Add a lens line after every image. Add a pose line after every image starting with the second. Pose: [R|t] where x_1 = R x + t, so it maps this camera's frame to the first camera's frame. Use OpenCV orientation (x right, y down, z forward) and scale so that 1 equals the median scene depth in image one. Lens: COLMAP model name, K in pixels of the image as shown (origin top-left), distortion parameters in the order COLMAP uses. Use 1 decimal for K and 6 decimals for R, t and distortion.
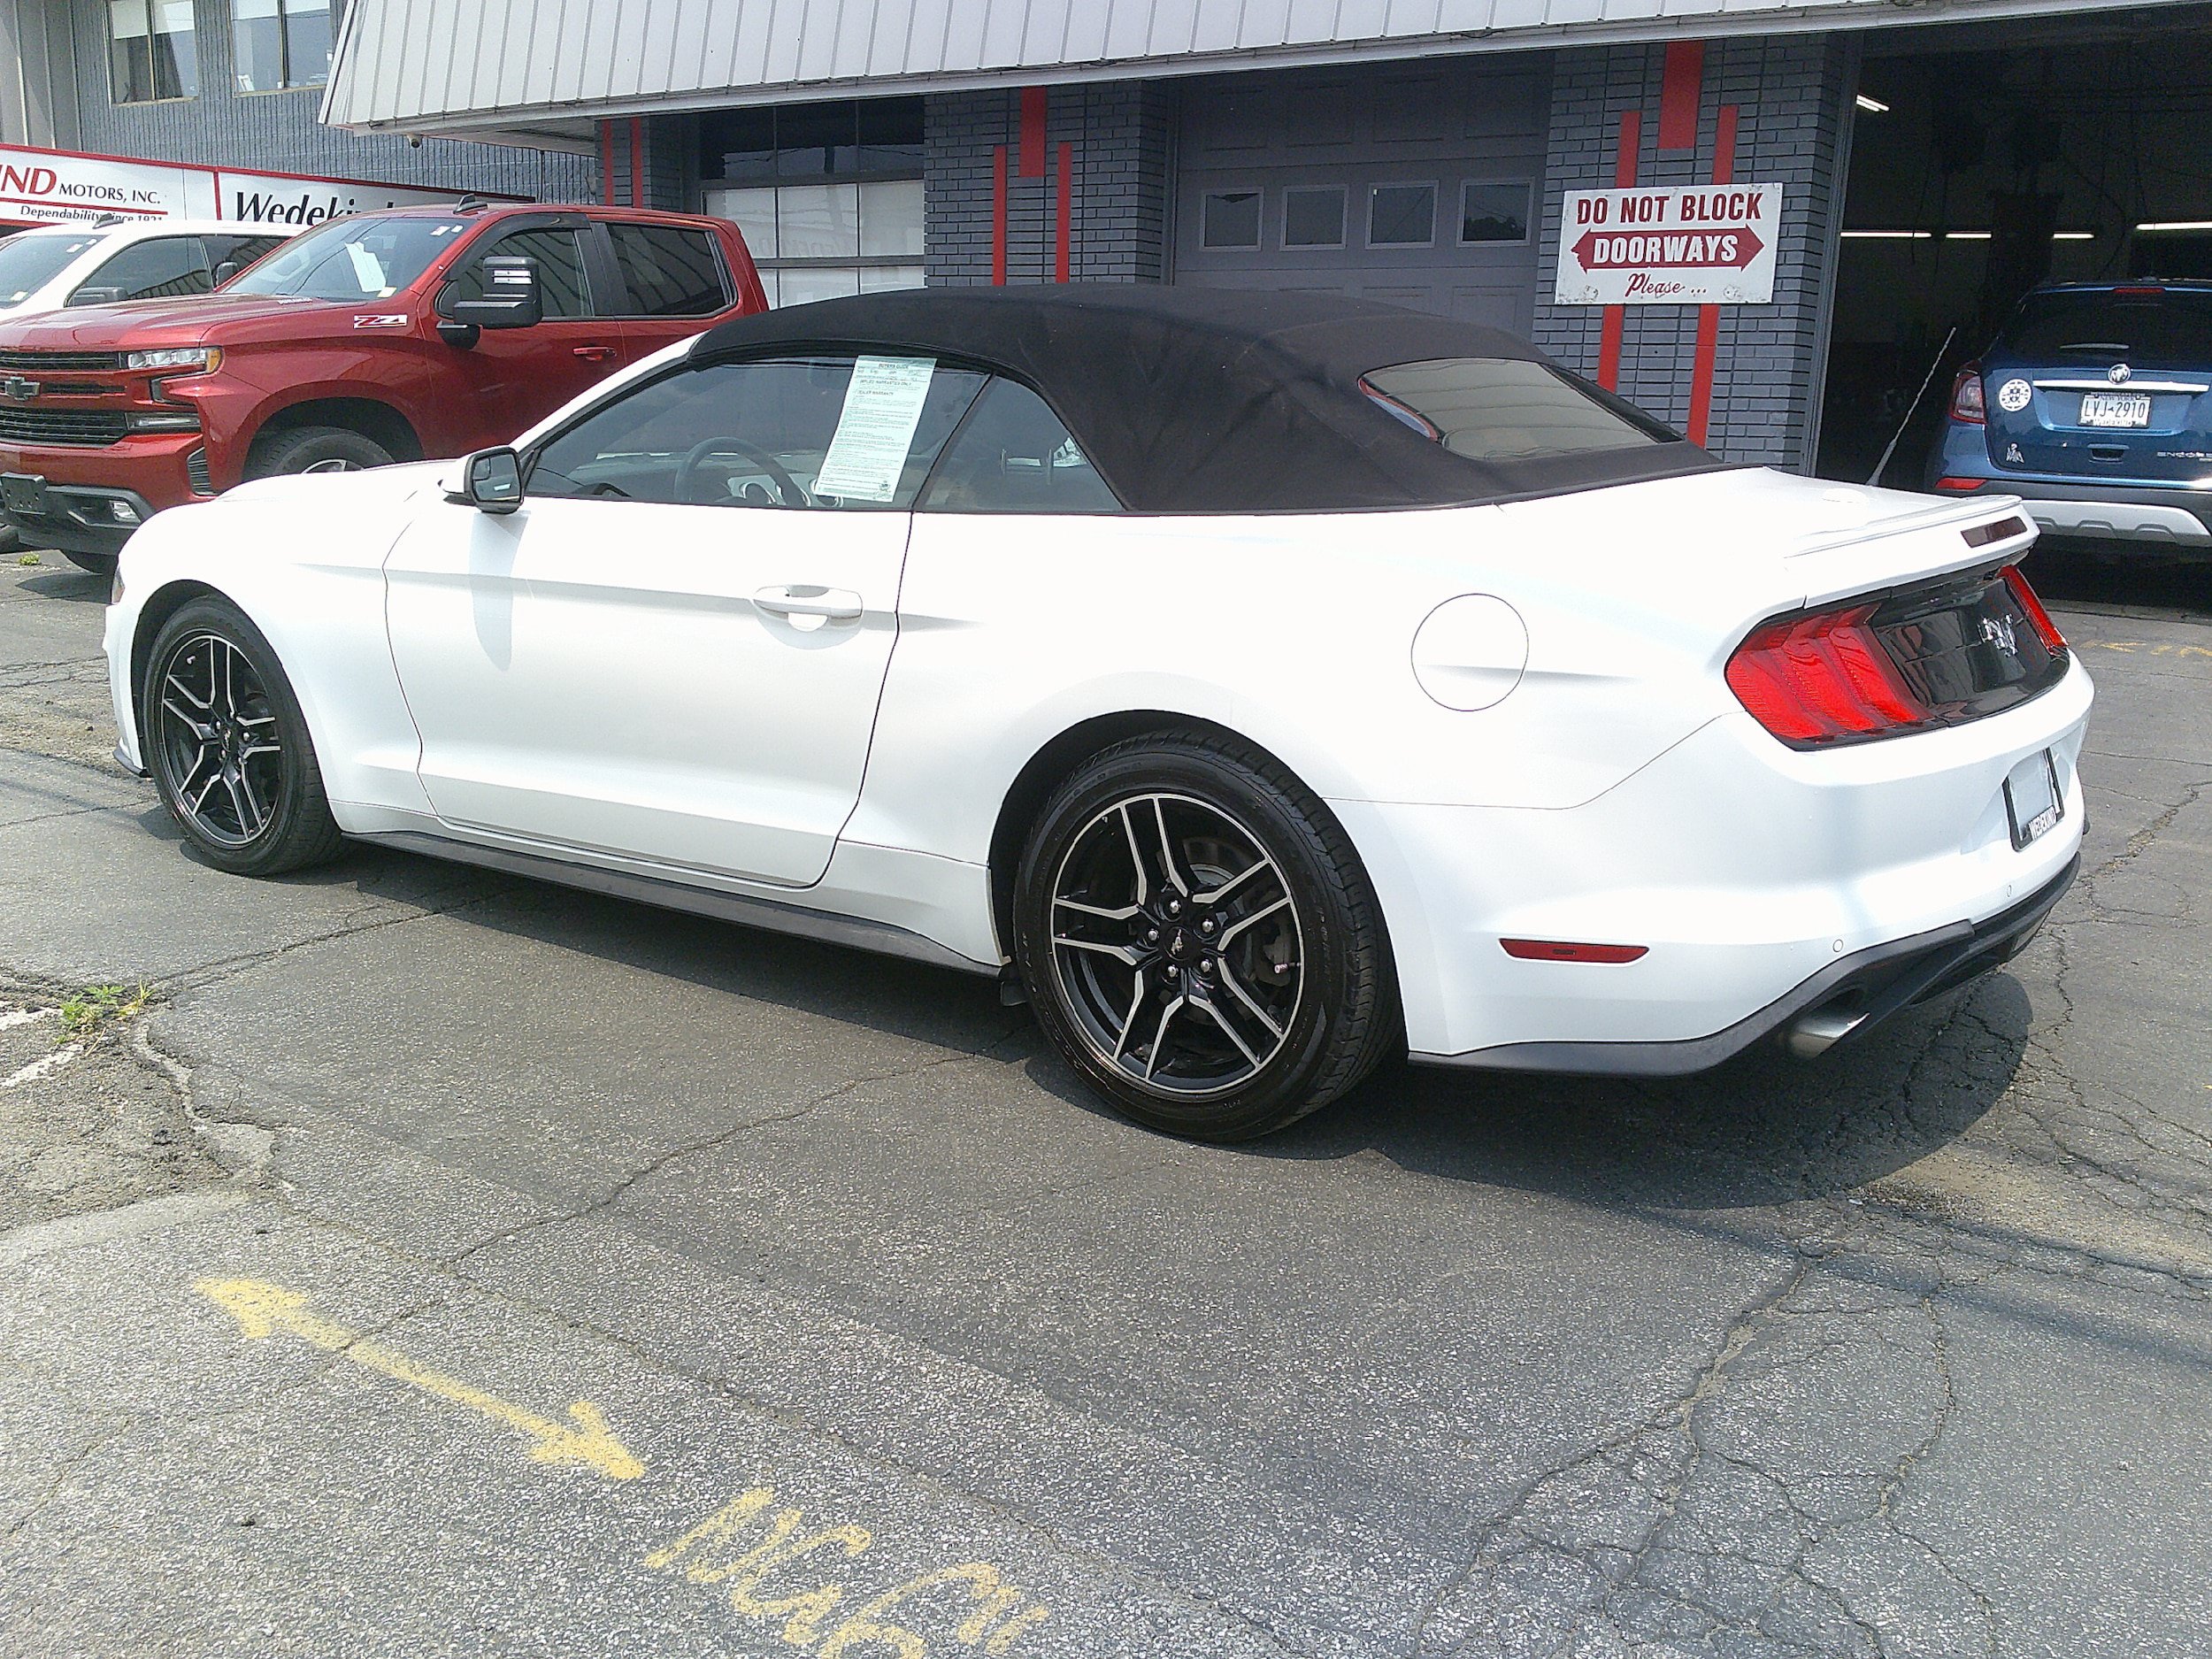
lens RADIAL K [[2045.7, 0, 1124.9], [0, 2045.7, 891.5], [0, 0, 1]] dist [0.016079, 0.000000]
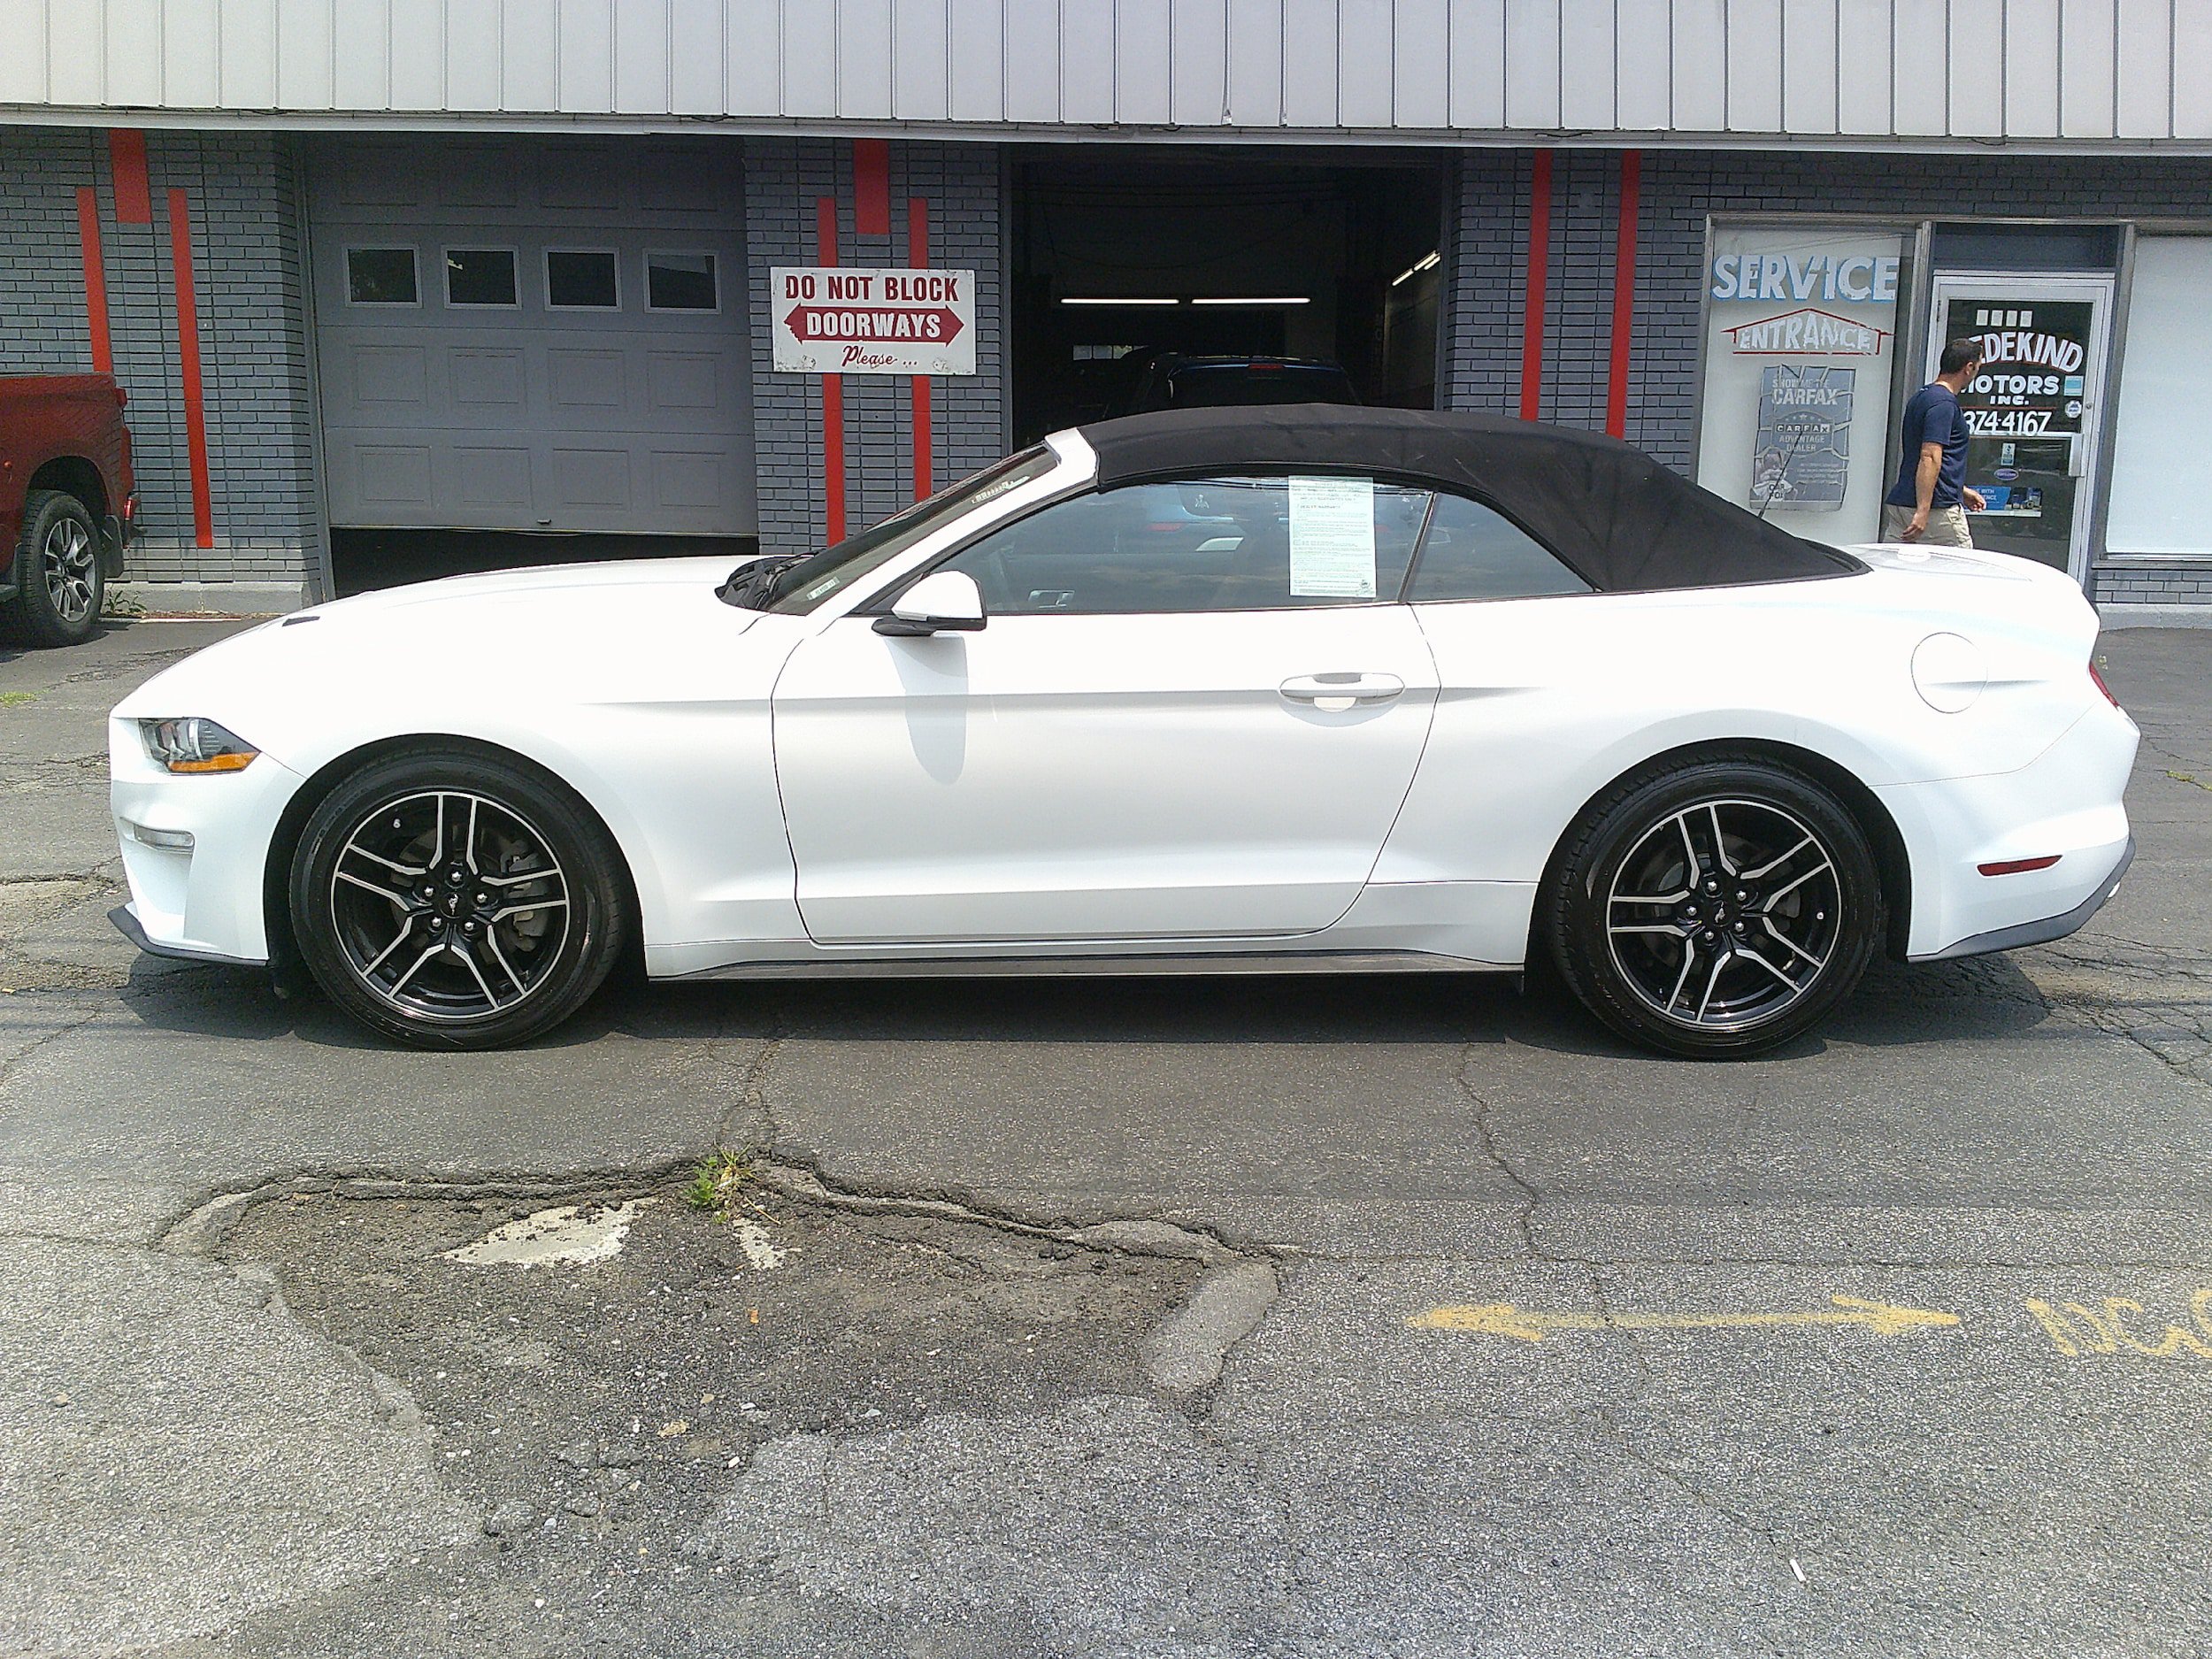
lens RADIAL K [[2045.7, 0, 1095.8], [0, 2045.7, 871.6], [0, 0, 1]] dist [0.016079, 0.000000]
pose [[0.813157, -0.143871, 0.563983, -0.351477], [0.157979, 0.987150, 0.024043, -0.032408], [-0.560195, 0.069546, 0.825436, 0.042273]]
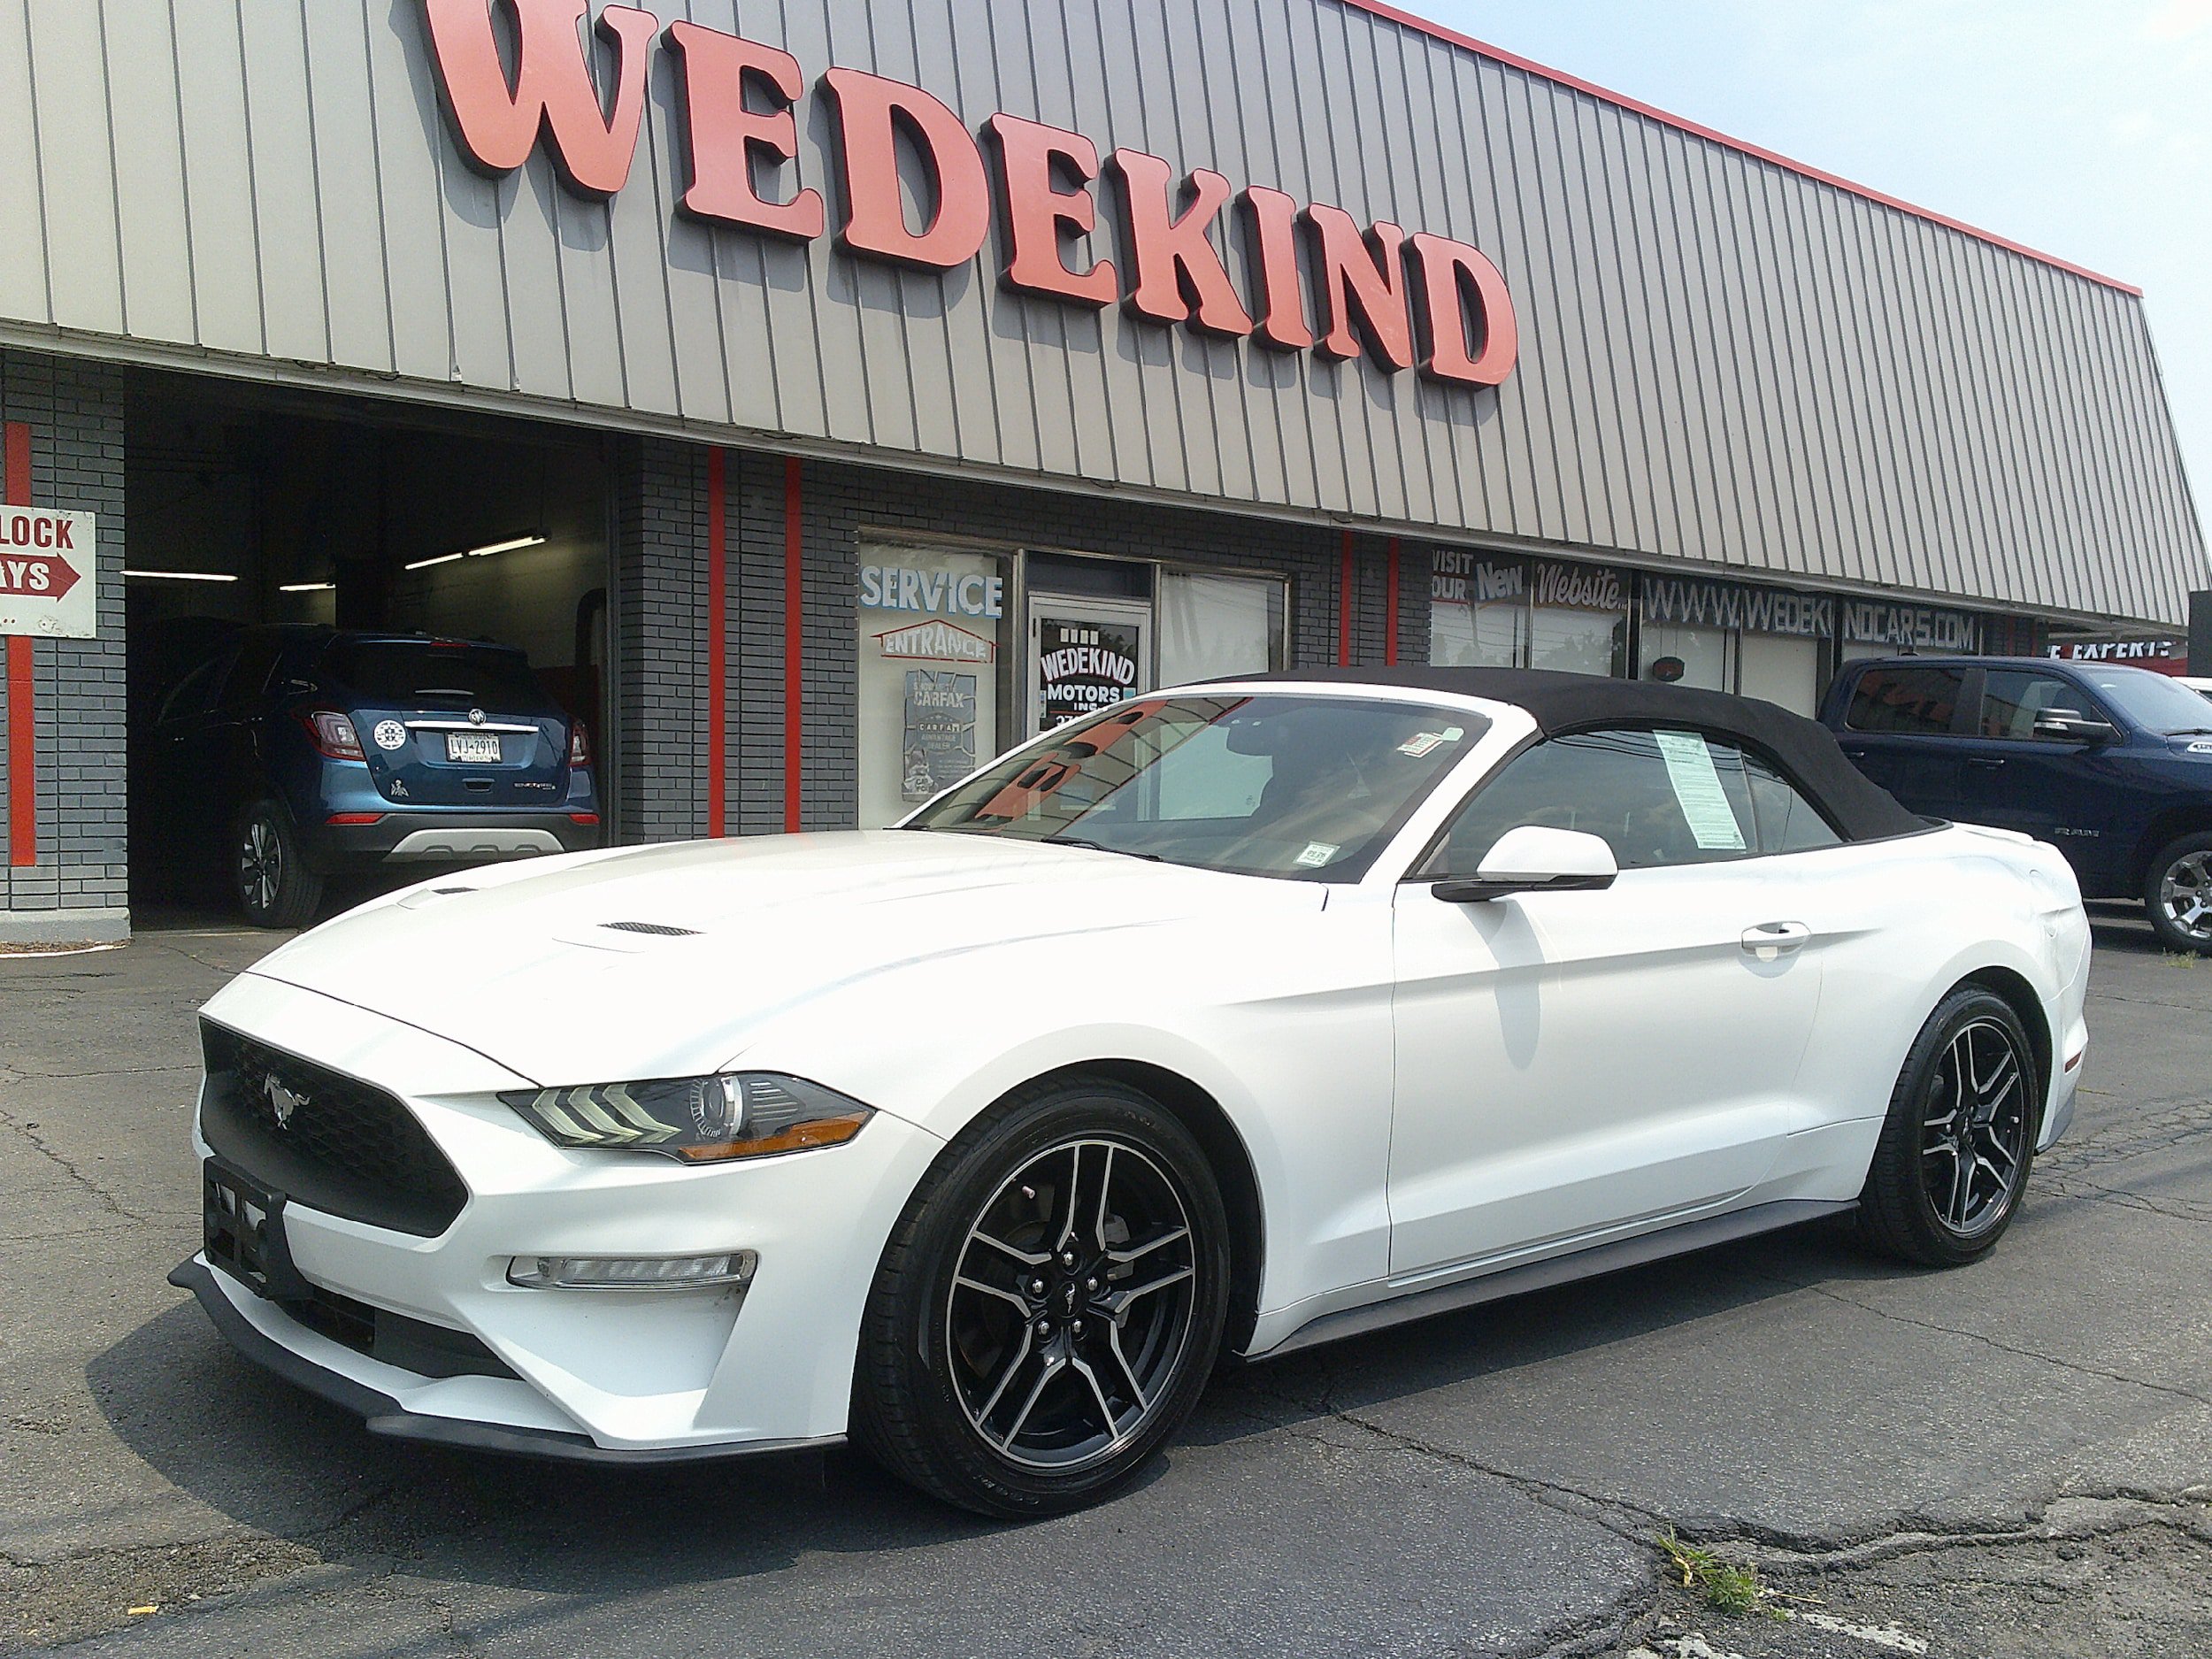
lens RADIAL K [[2045.7, 0, 1120.0], [0, 2045.7, 848.7], [0, 0, 1]] dist [0.016079, 0.000000]
pose [[0.259582, -0.062602, 0.963690, -0.514150], [0.225604, 0.974216, 0.002517, -0.103801], [-0.939000, 0.216759, 0.267012, 0.381462]]
